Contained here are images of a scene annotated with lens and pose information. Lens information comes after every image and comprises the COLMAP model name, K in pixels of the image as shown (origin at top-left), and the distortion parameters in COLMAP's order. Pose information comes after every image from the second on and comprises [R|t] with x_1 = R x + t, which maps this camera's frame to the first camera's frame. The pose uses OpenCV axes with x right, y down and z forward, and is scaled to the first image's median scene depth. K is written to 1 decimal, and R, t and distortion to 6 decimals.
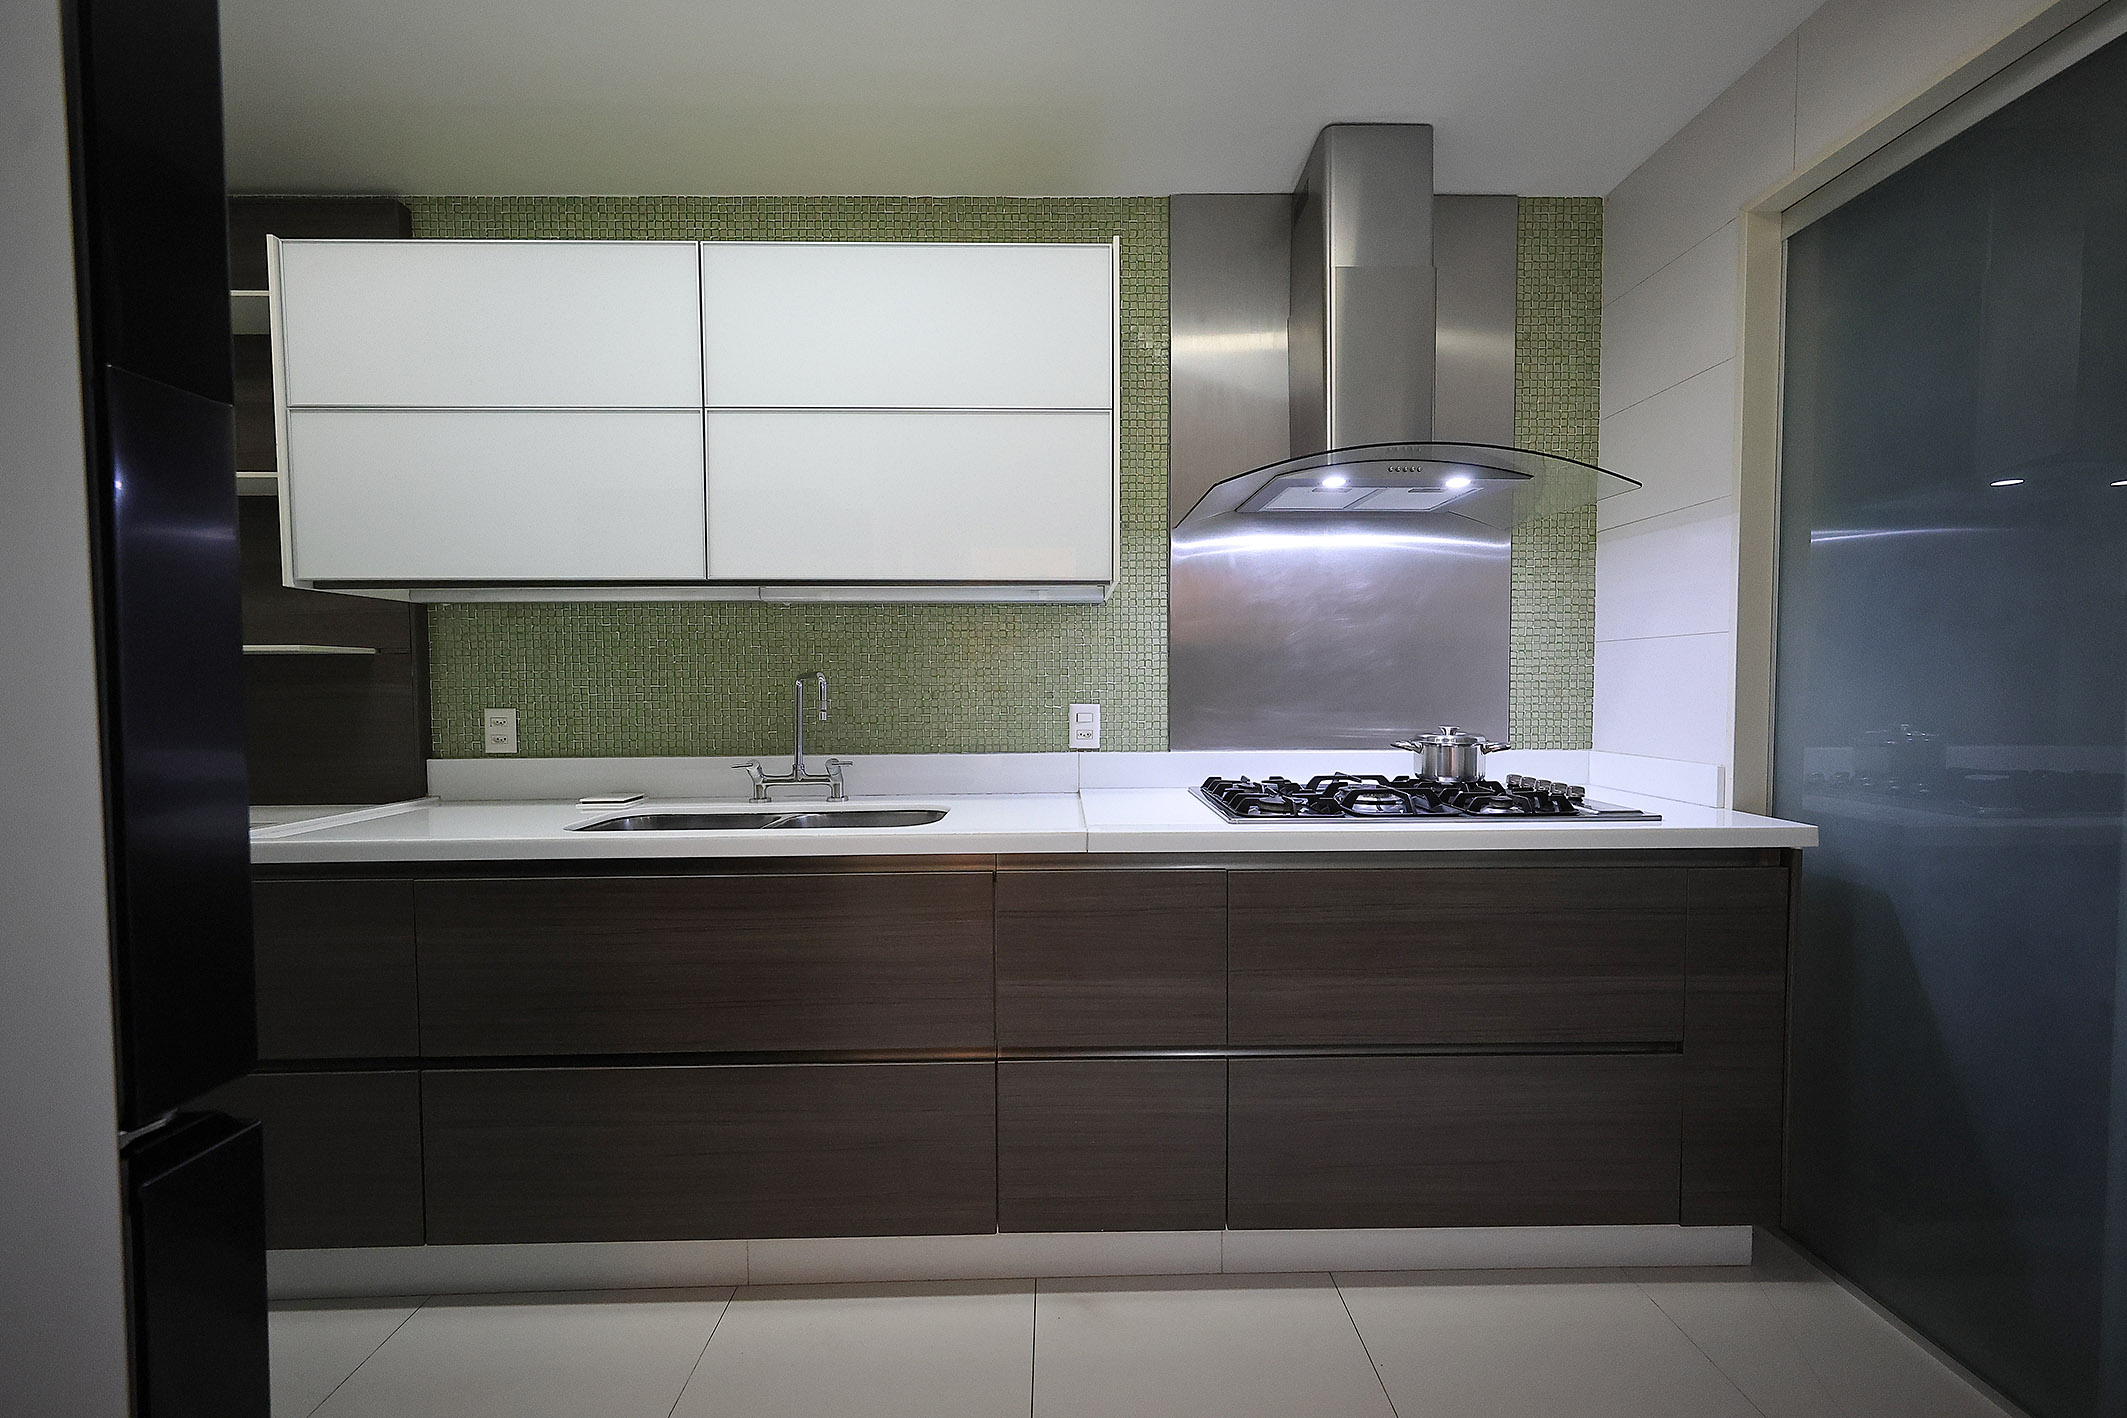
lens RADIAL K [[763.8, 0, 1063.7], [0, 763.8, 715.2], [0, 0, 1]] dist [0.002567, -0.000208]
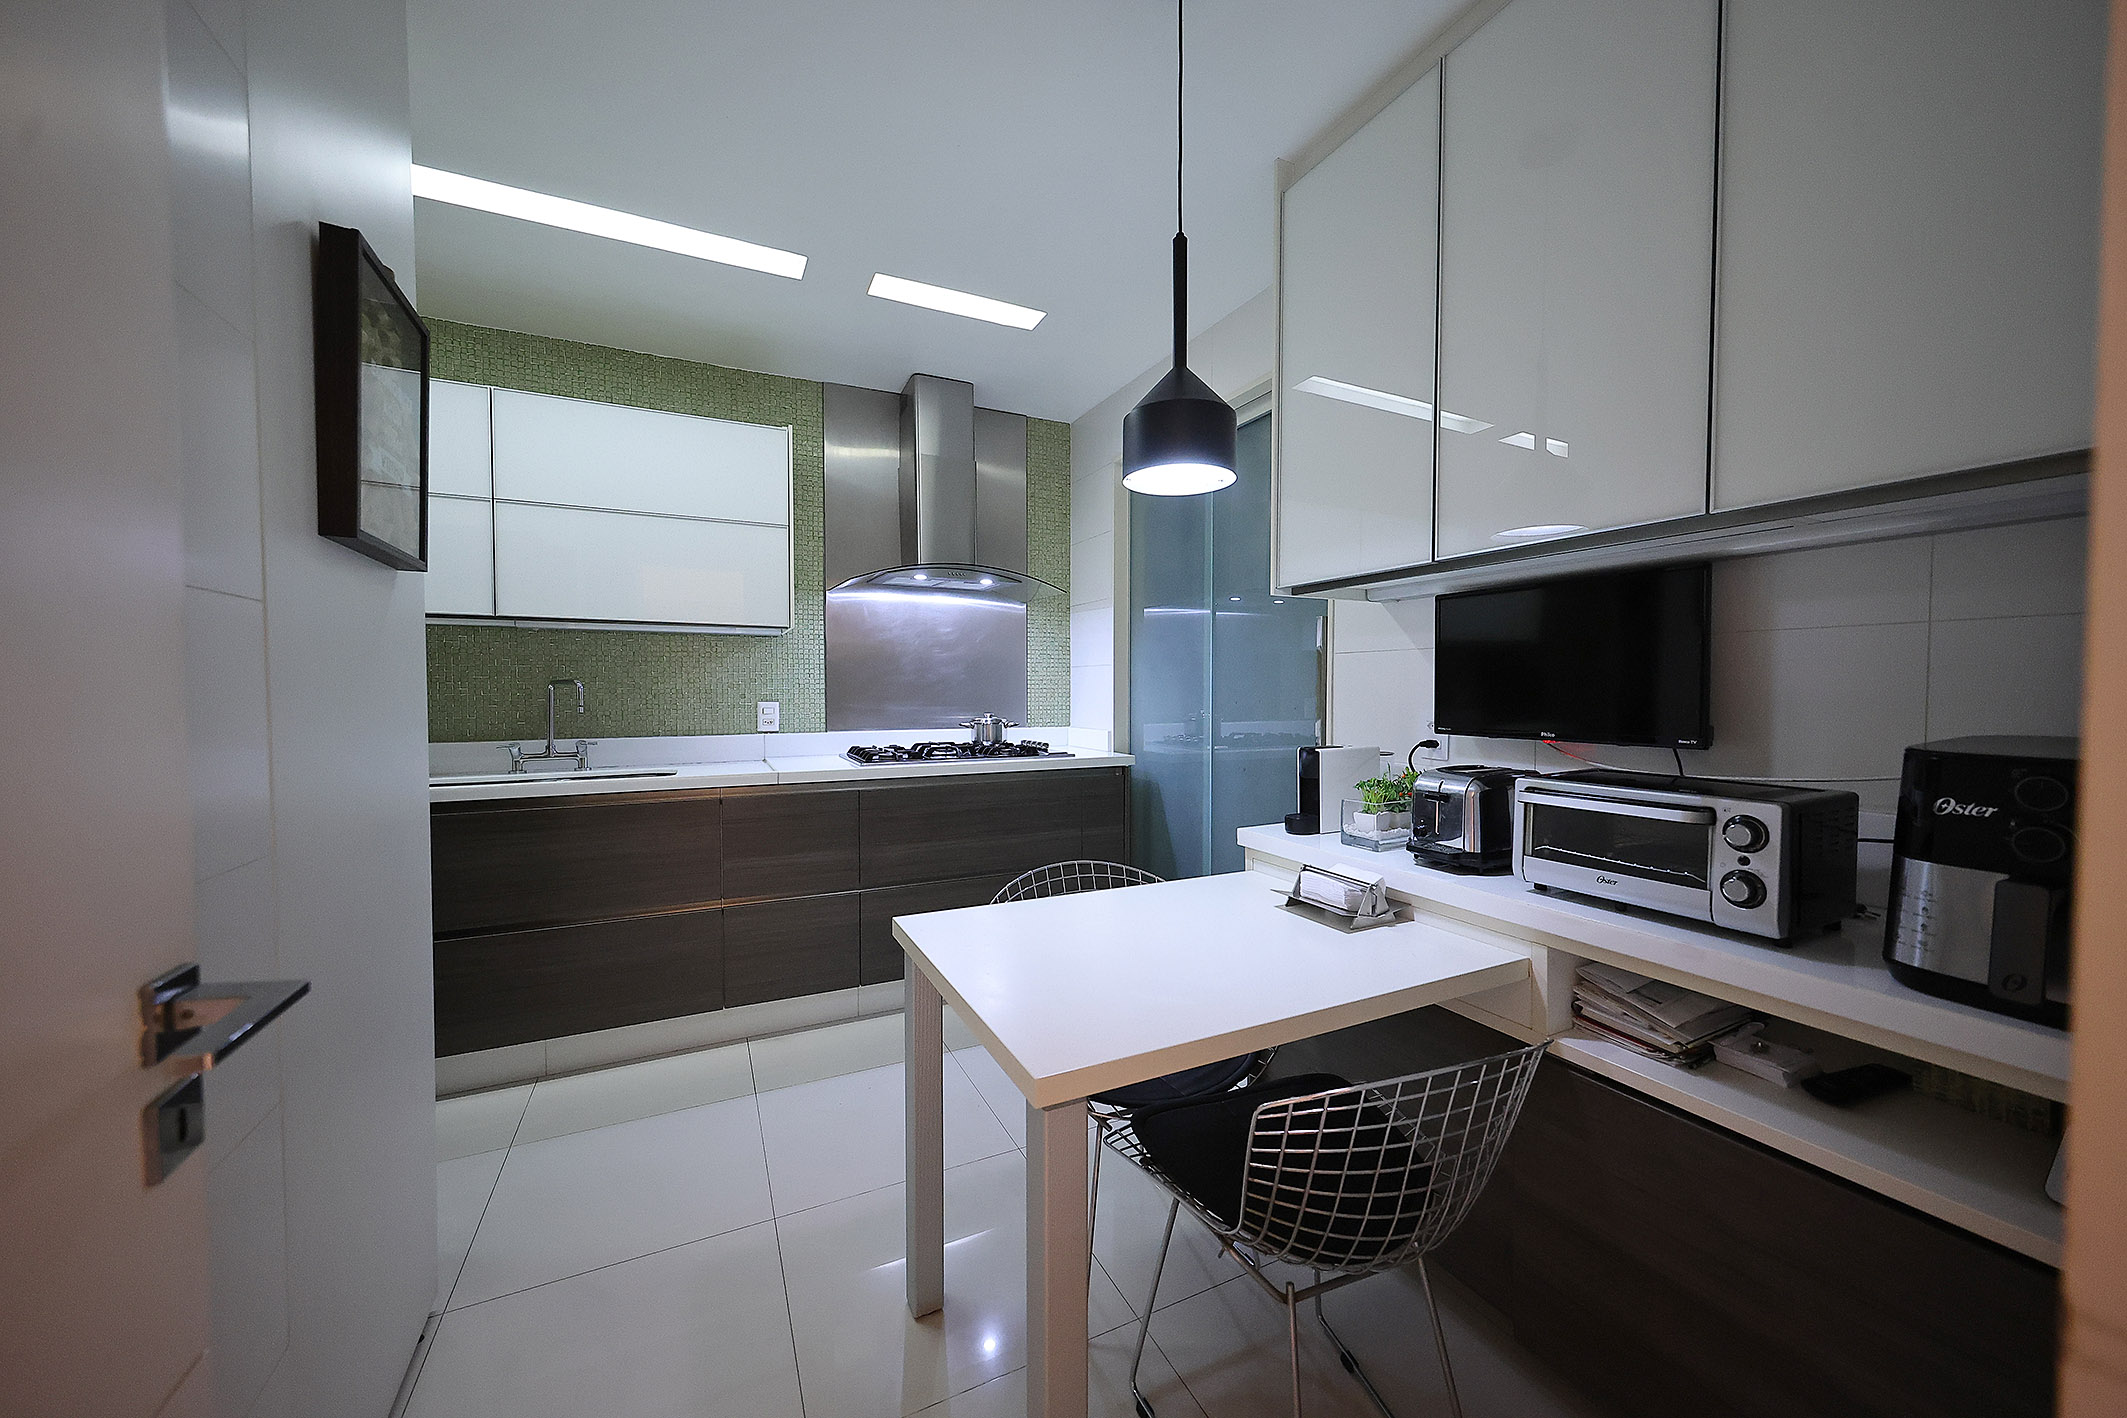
lens RADIAL K [[763.8, 0, 1069.9], [0, 763.8, 710.2], [0, 0, 1]] dist [0.002567, -0.000208]
pose [[0.900284, -0.007852, 0.435232, -0.099019], [0.014945, 0.999805, -0.012876, 0.031788], [-0.435046, 0.018097, 0.900226, -0.664577]]
